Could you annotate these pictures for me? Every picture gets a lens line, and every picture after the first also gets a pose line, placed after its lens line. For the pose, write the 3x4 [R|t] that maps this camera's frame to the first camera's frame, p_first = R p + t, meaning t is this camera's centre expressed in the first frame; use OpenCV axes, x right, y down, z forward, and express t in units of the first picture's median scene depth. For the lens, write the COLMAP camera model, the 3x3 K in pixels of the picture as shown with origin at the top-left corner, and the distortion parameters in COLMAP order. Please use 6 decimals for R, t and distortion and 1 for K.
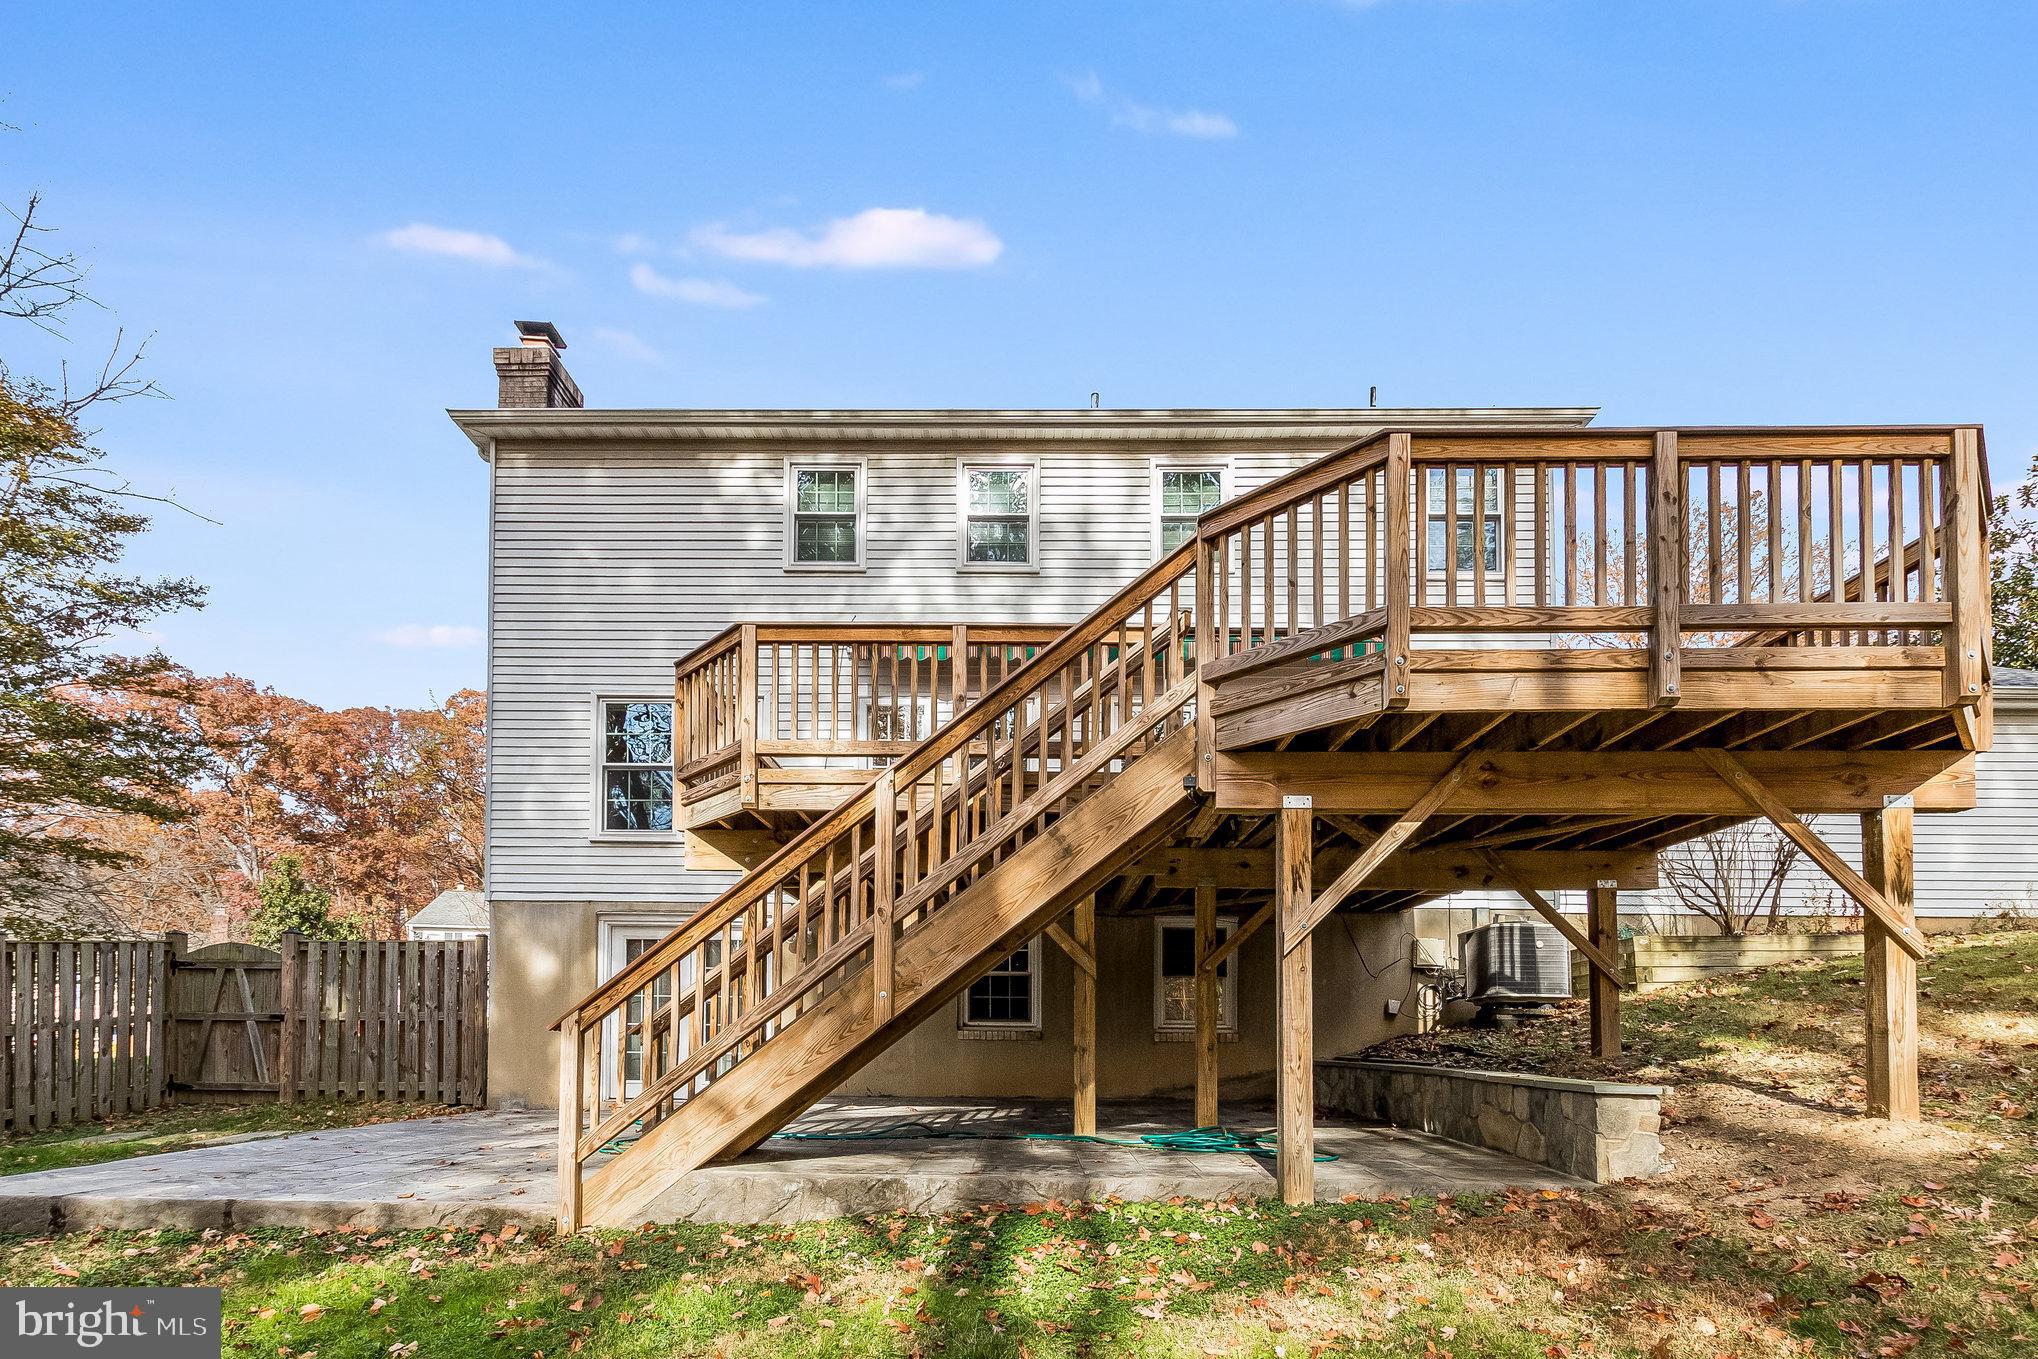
lens RADIAL K [[953.2, 0, 1018.9], [0, 953.2, 678.8], [0, 0, 1]] dist [0.004151, 0.000304]
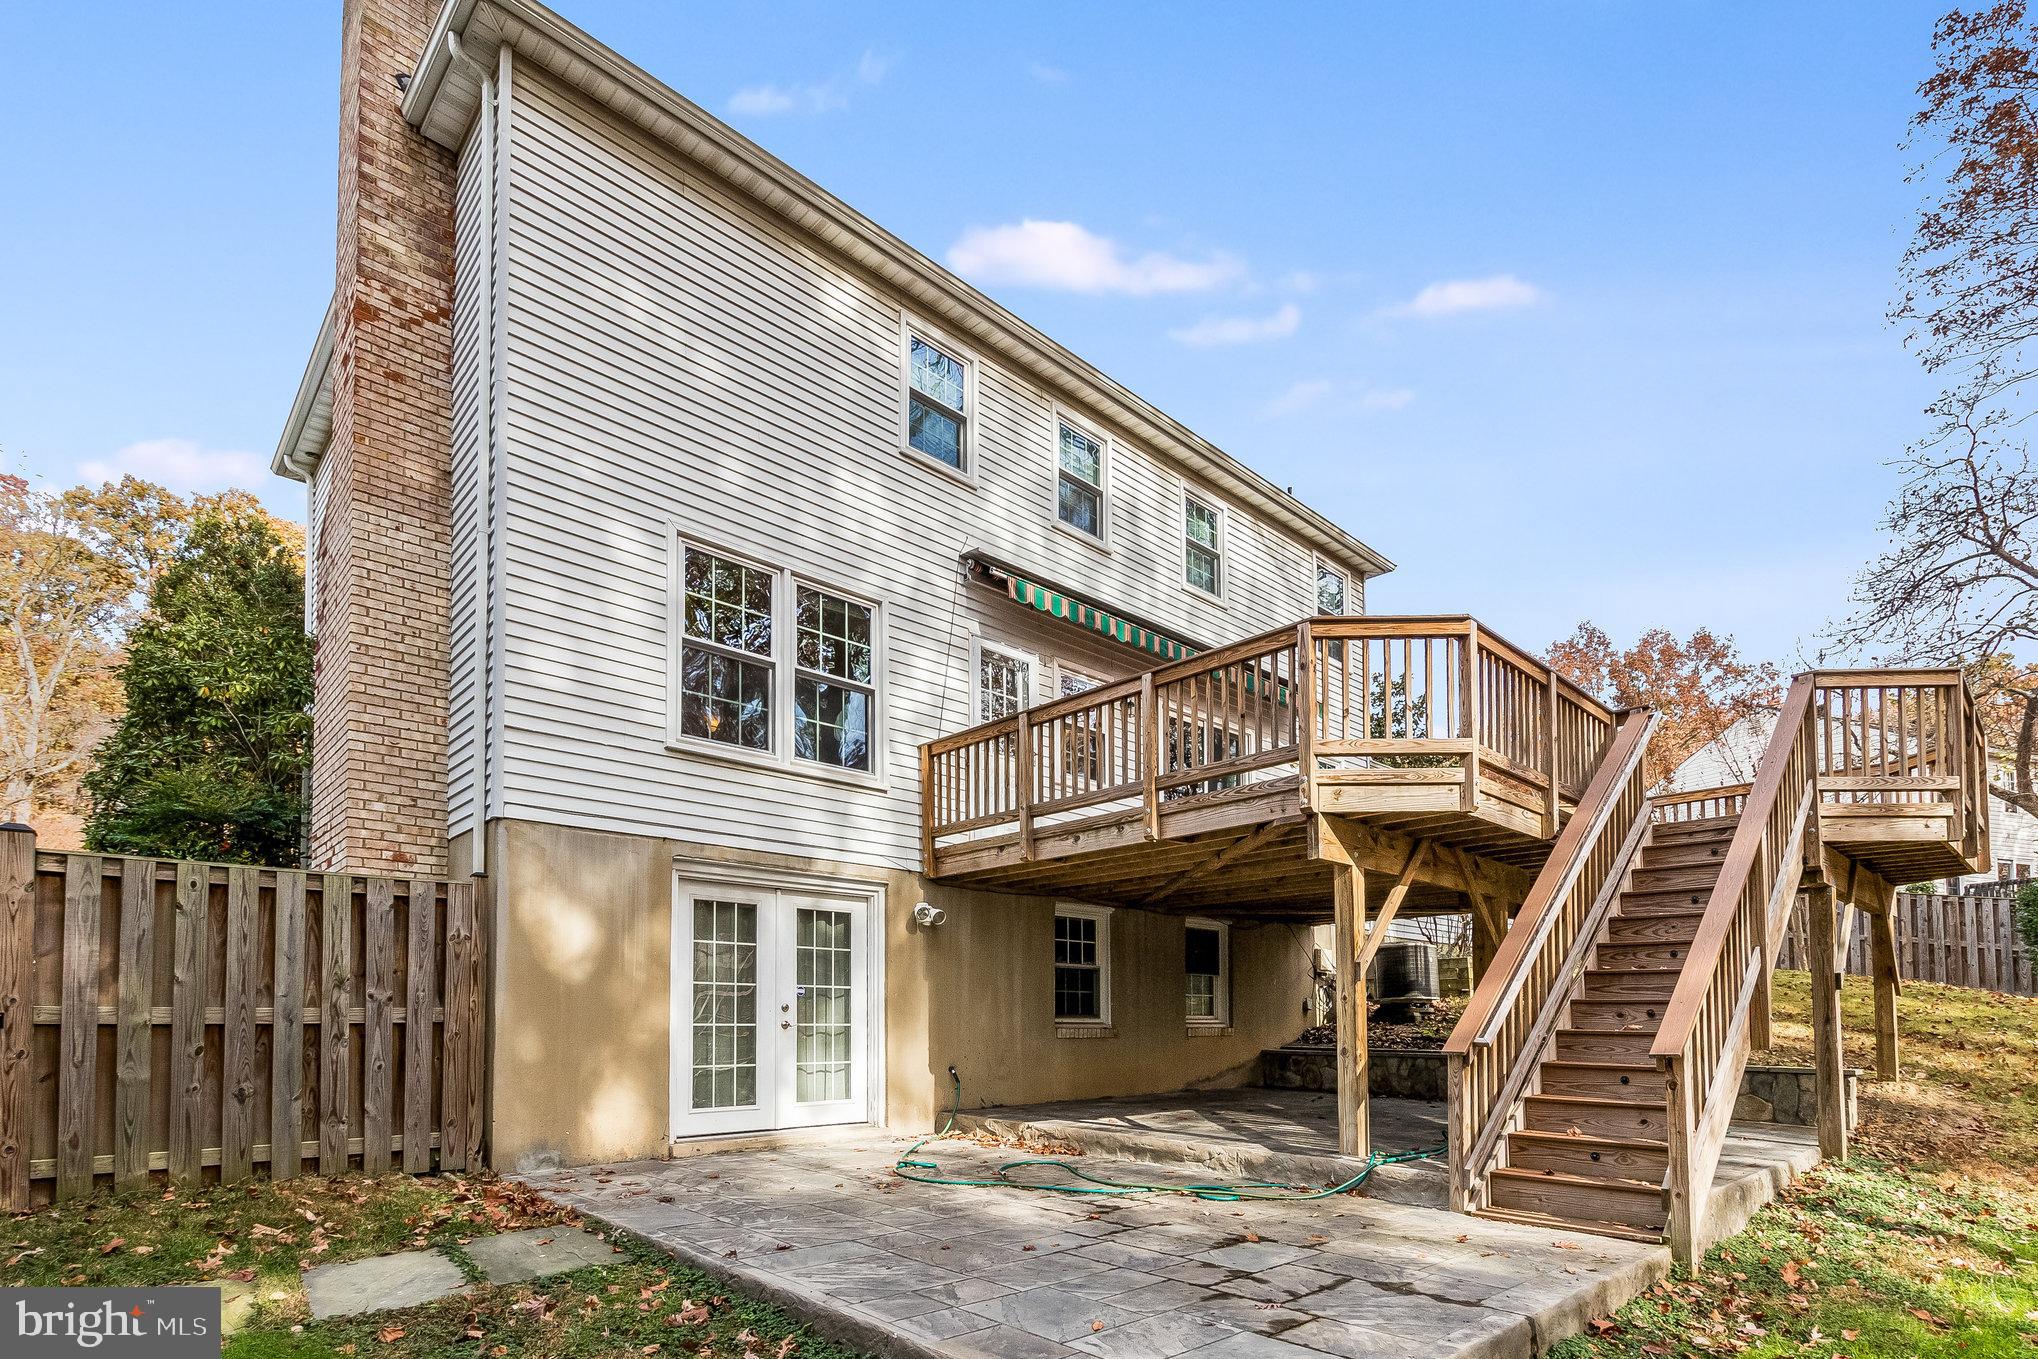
lens RADIAL K [[953.2, 0, 1018.0], [0, 953.2, 681.2], [0, 0, 1]] dist [0.004151, 0.000304]
pose [[0.724395, 0.223418, 0.652178, -0.730088], [-0.227235, 0.970542, -0.080084, 0.127047], [-0.650858, -0.090185, 0.753824, 0.362725]]
